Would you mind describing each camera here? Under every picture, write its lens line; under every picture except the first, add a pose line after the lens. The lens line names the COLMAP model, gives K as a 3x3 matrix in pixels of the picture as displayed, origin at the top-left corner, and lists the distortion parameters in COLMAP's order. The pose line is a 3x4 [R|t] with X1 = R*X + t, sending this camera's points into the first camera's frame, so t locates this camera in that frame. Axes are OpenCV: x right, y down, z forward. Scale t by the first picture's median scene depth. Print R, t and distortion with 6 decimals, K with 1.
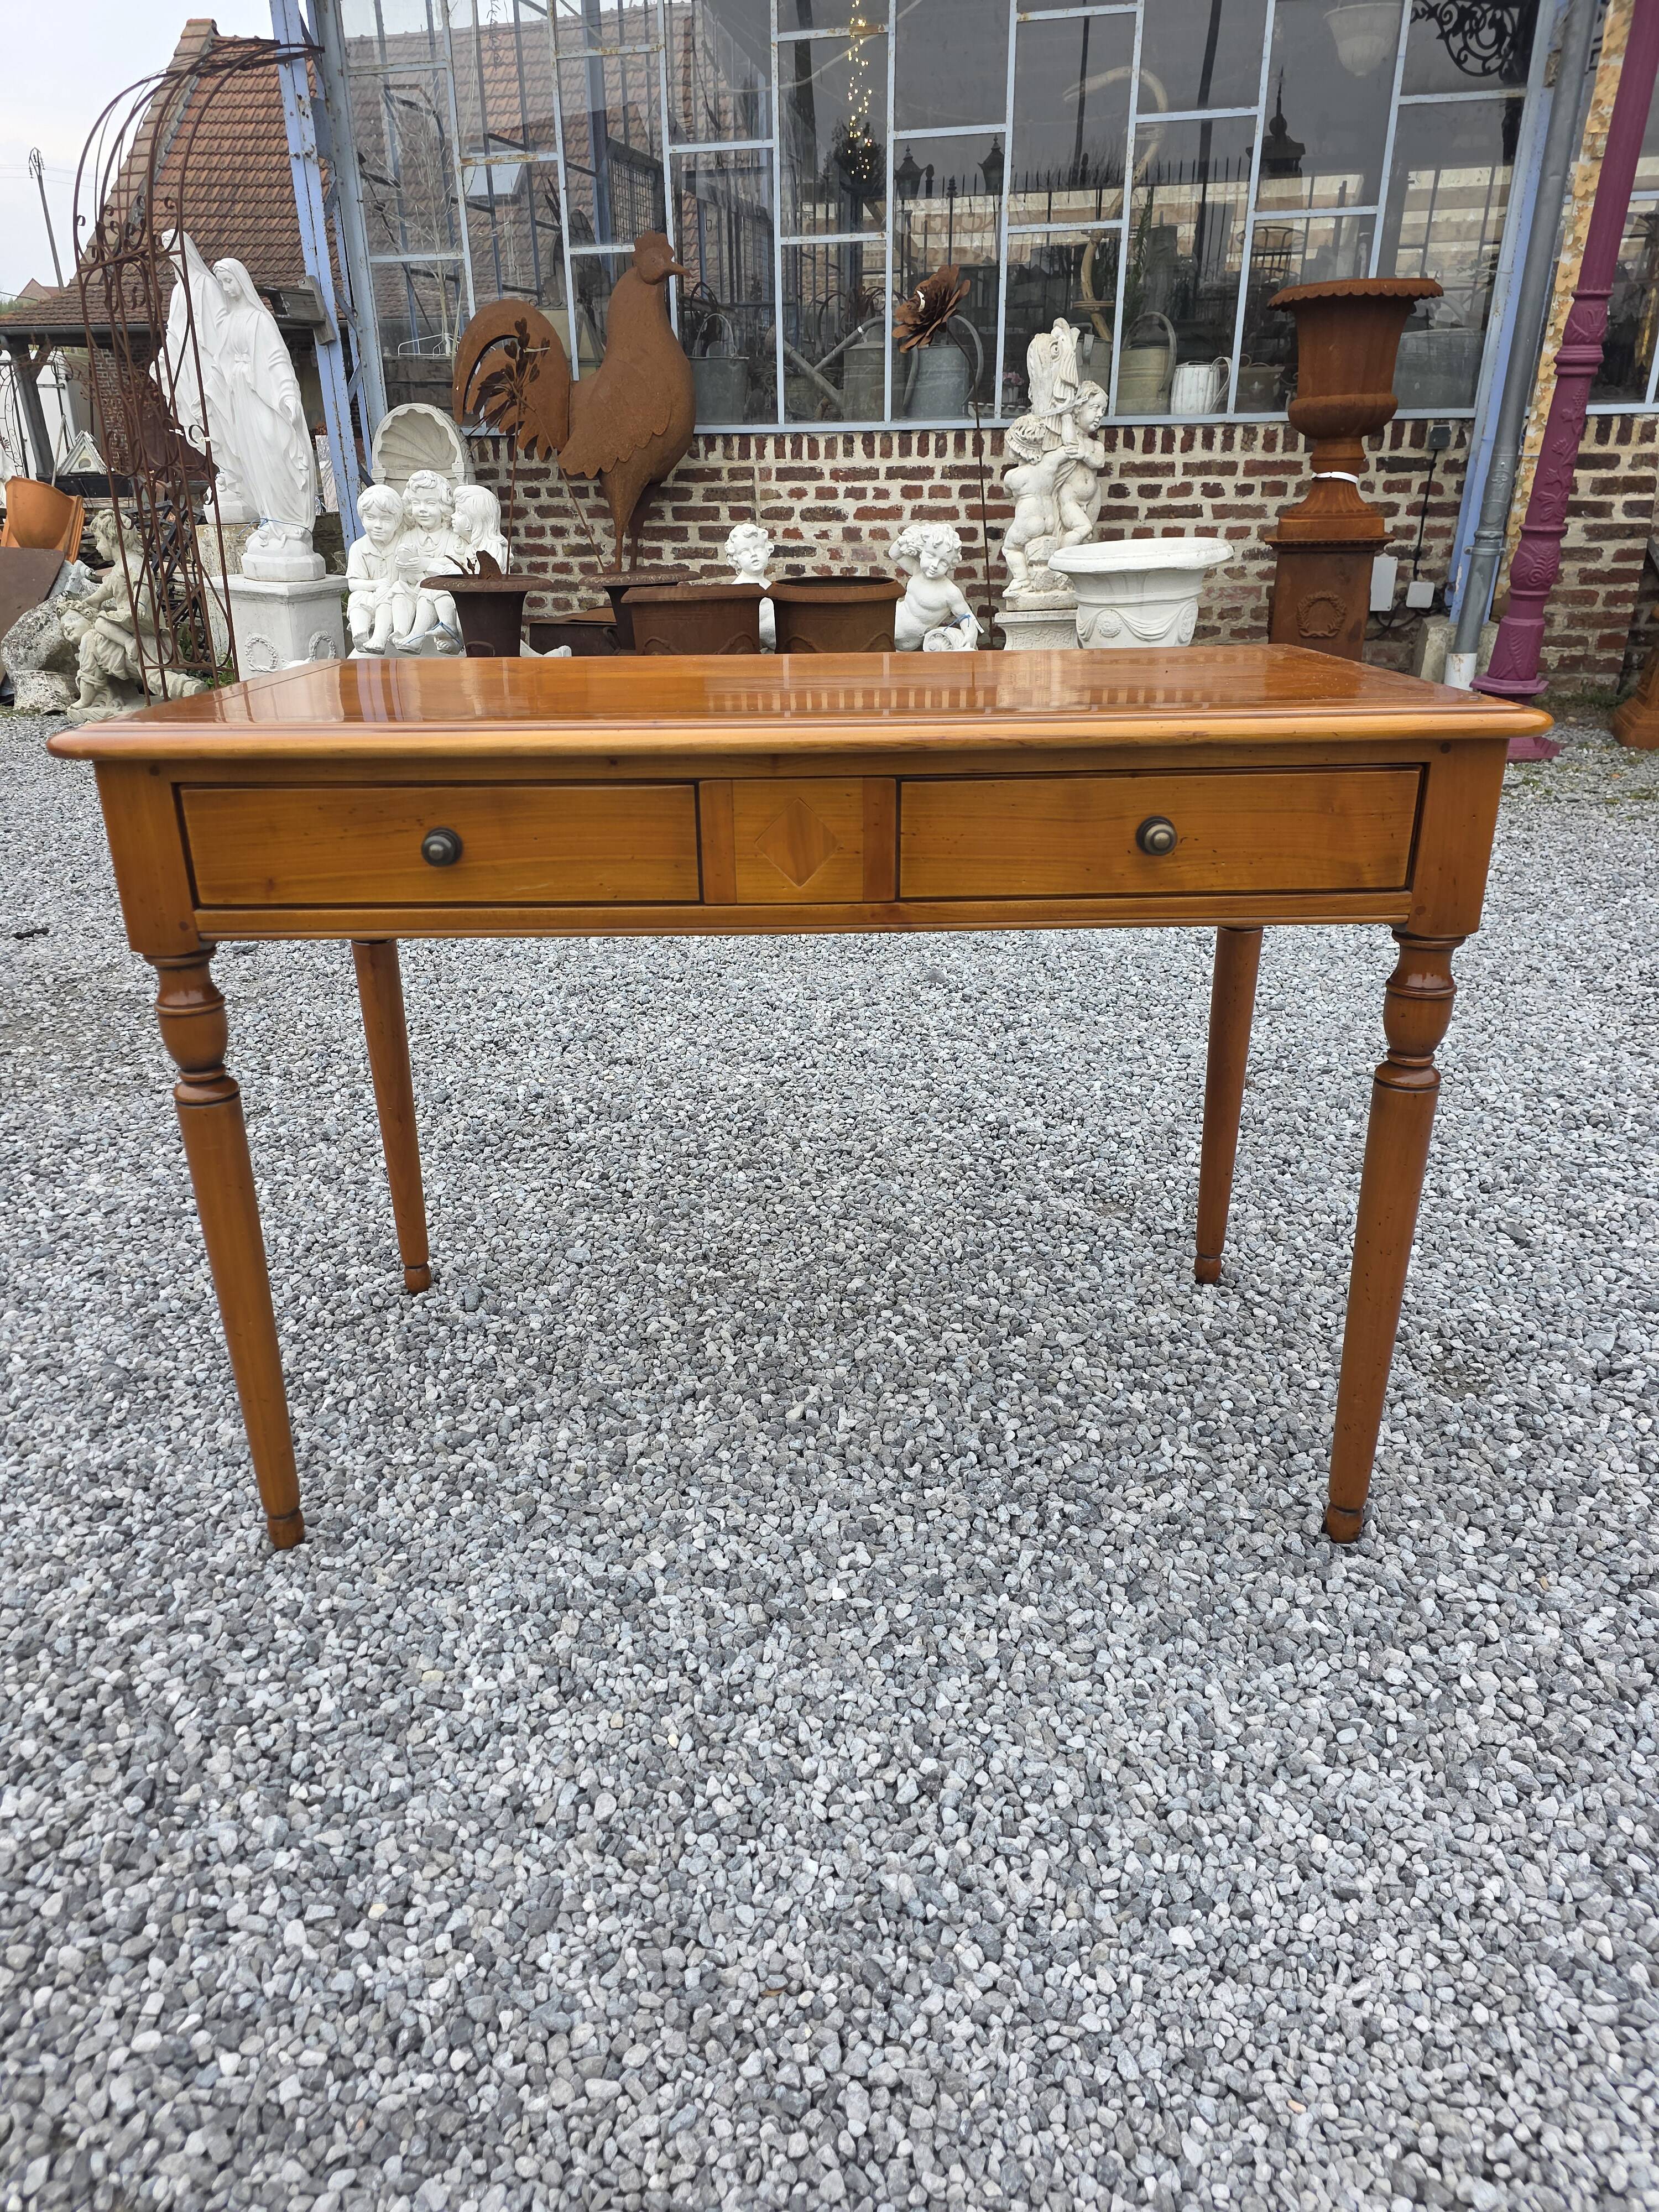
lens RADIAL K [[1493.8, 0, 800.2], [0, 1493.8, 1107.8], [0, 0, 1]] dist [0.060492, -0.039652]
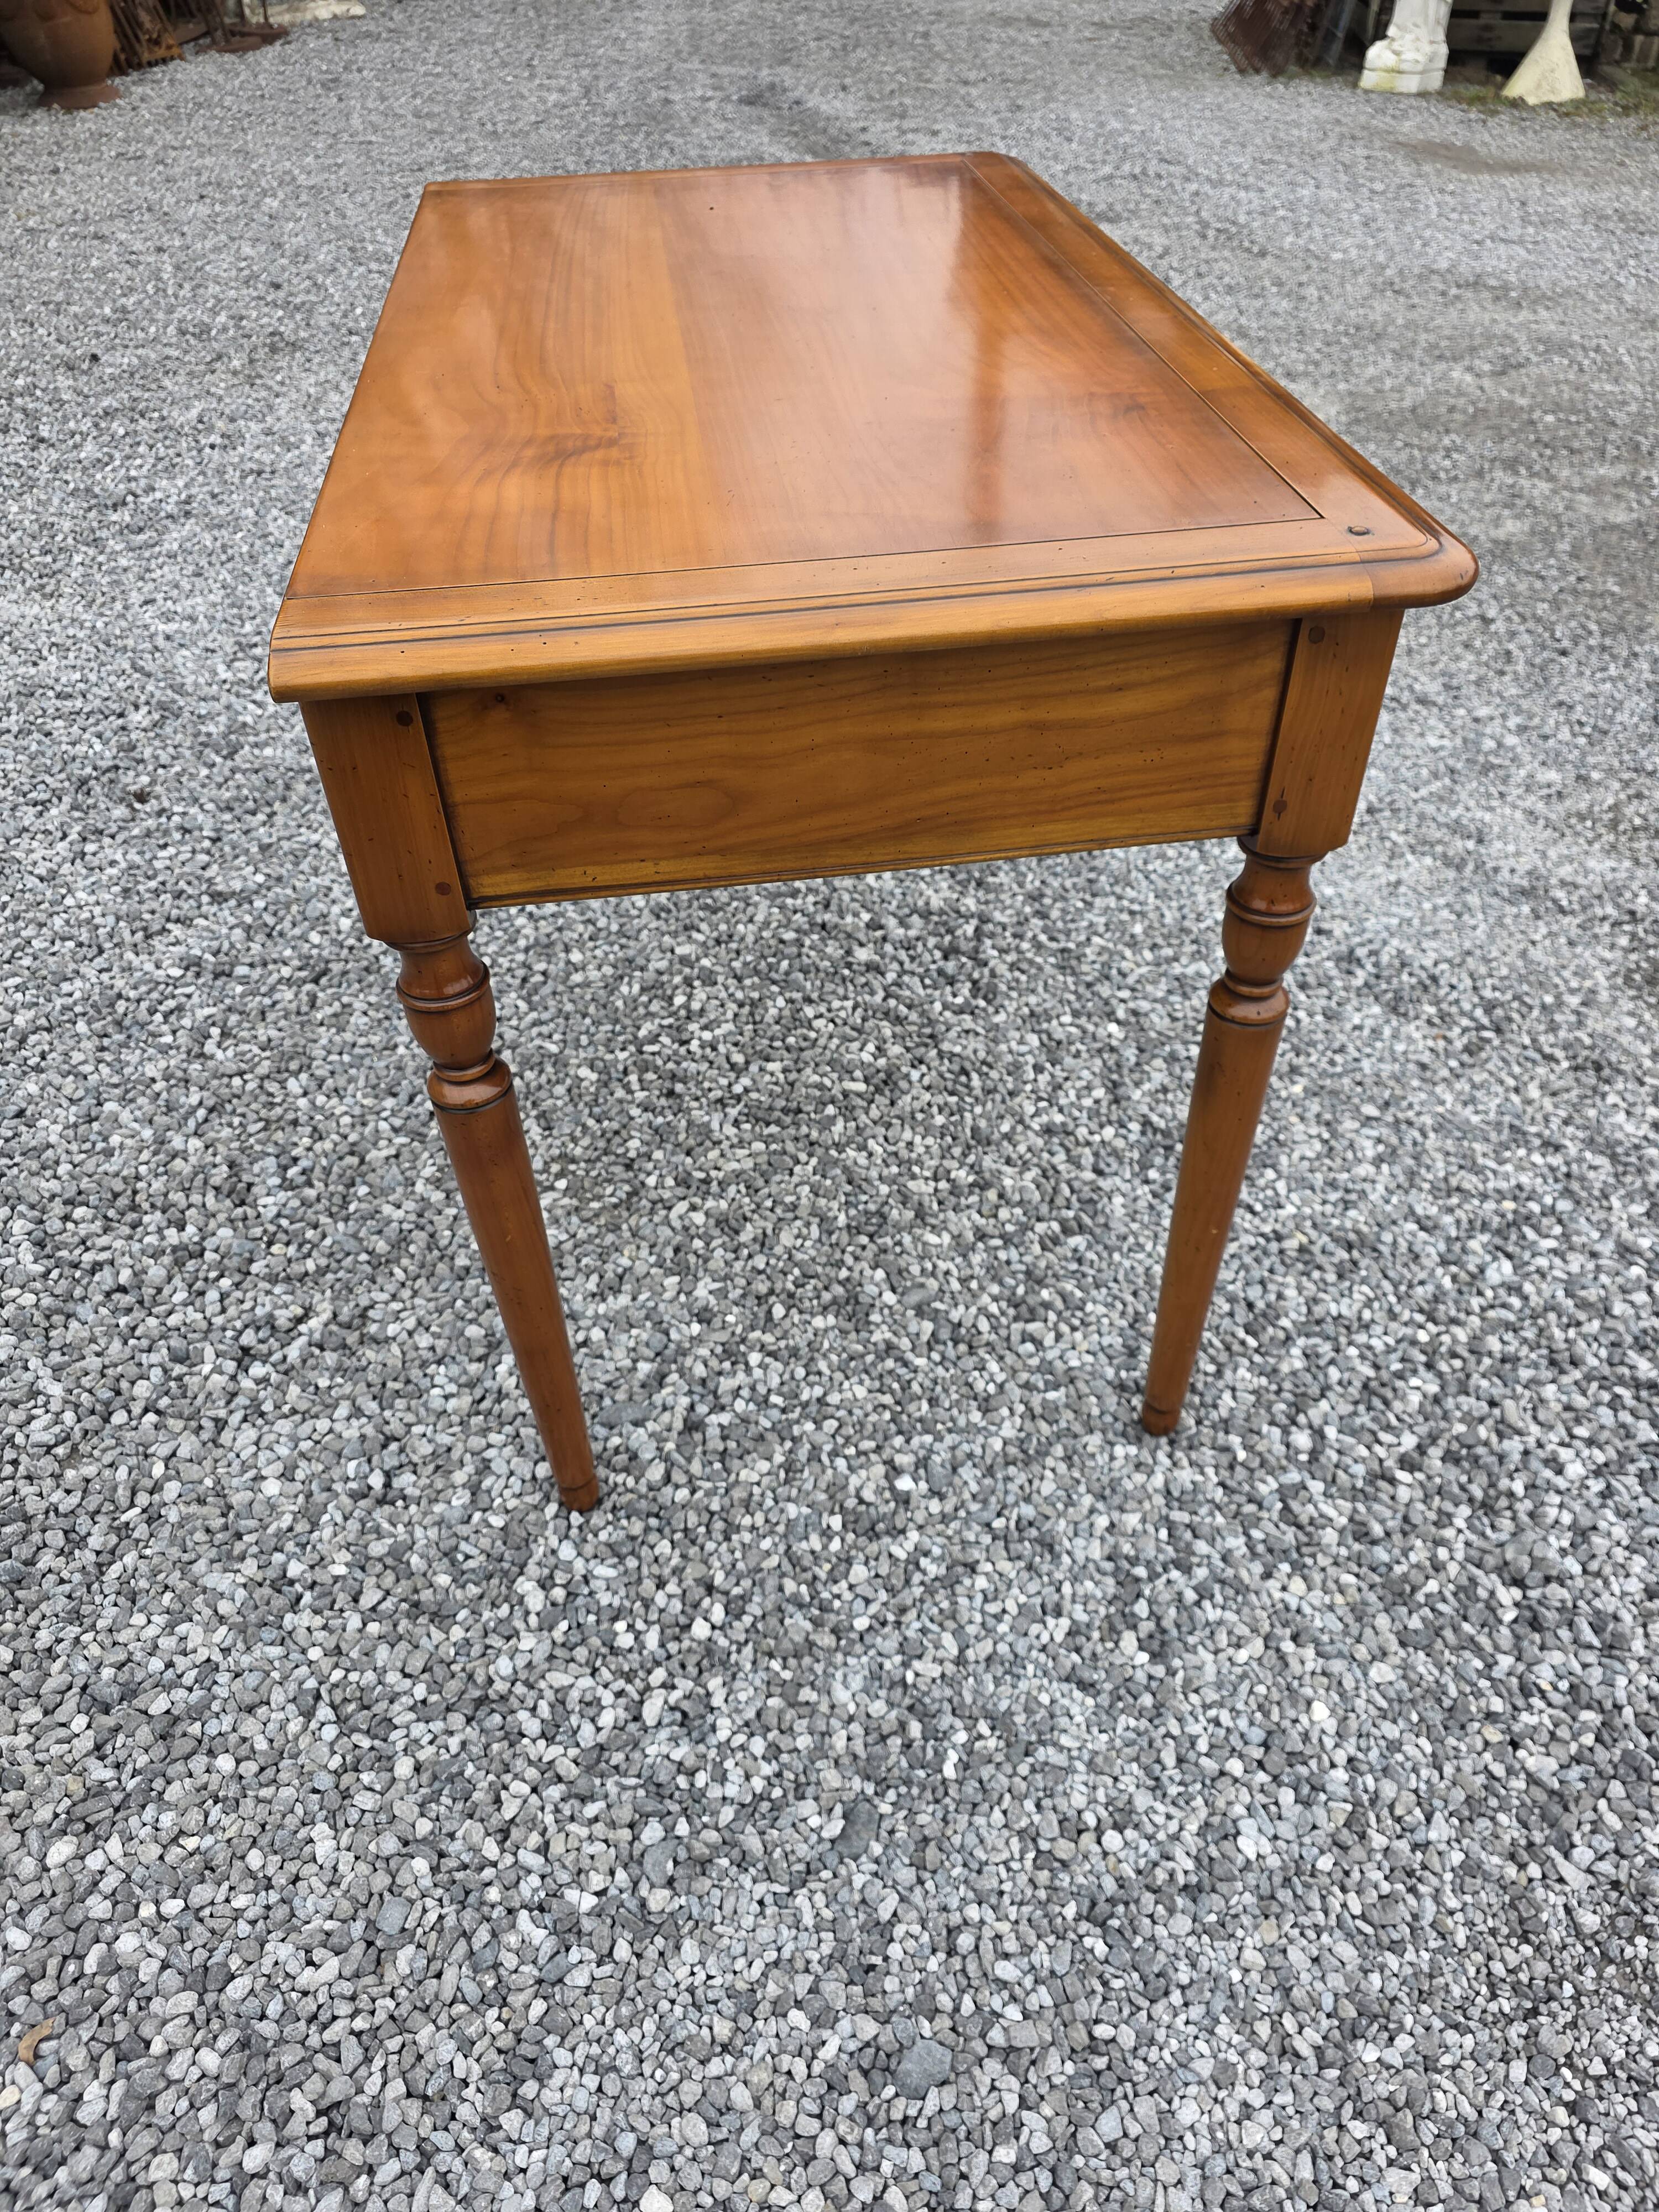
lens RADIAL K [[1496.0, 0, 840.0], [0, 1496.0, 1119.8], [0, 0, 1]] dist [0.043679, -0.023476]
pose [[-0.146346, -0.645742, 0.749400, -0.901798], [0.386932, 0.659836, 0.644128, -0.509265], [-0.910421, 0.384232, 0.153294, 1.001143]]
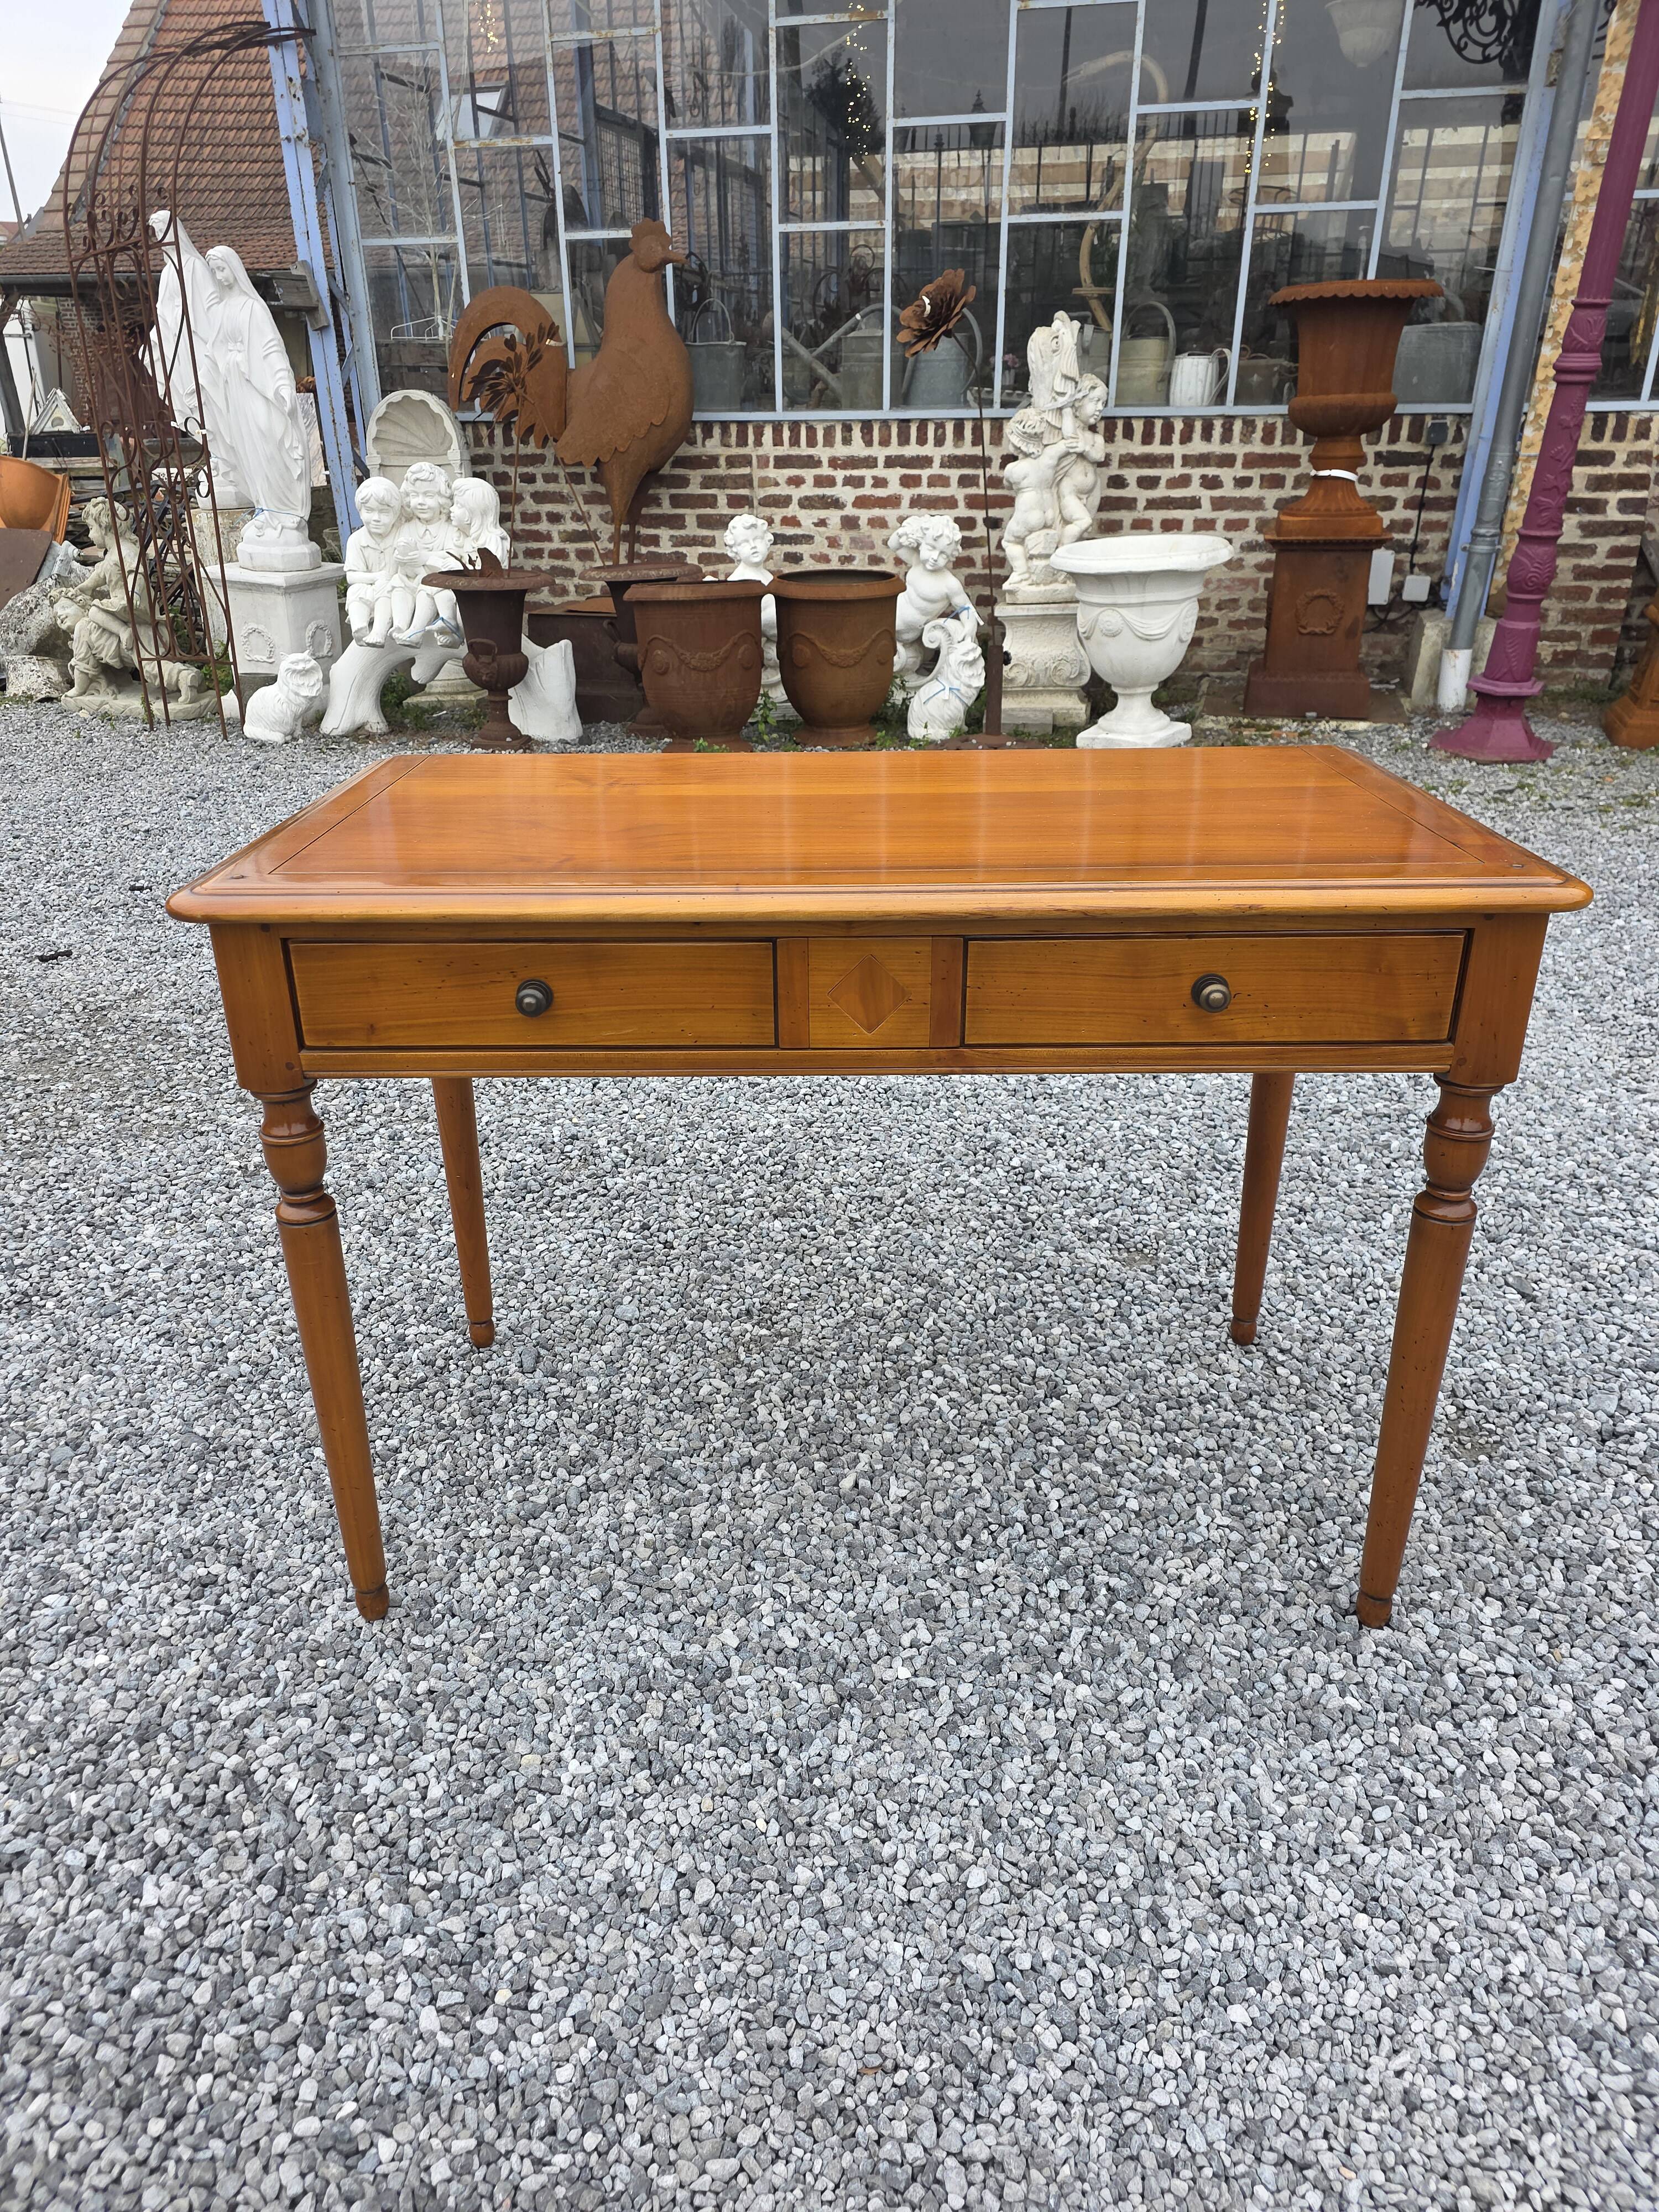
lens RADIAL K [[1499.2, 0, 805.0], [0, 1499.2, 1109.8], [0, 0, 1]] dist [0.050778, -0.032719]
pose [[0.999872, -0.005846, 0.014902, -0.055799], [0.005344, 0.999424, 0.033523, -0.108677], [-0.015089, -0.033439, 0.999327, -0.056635]]
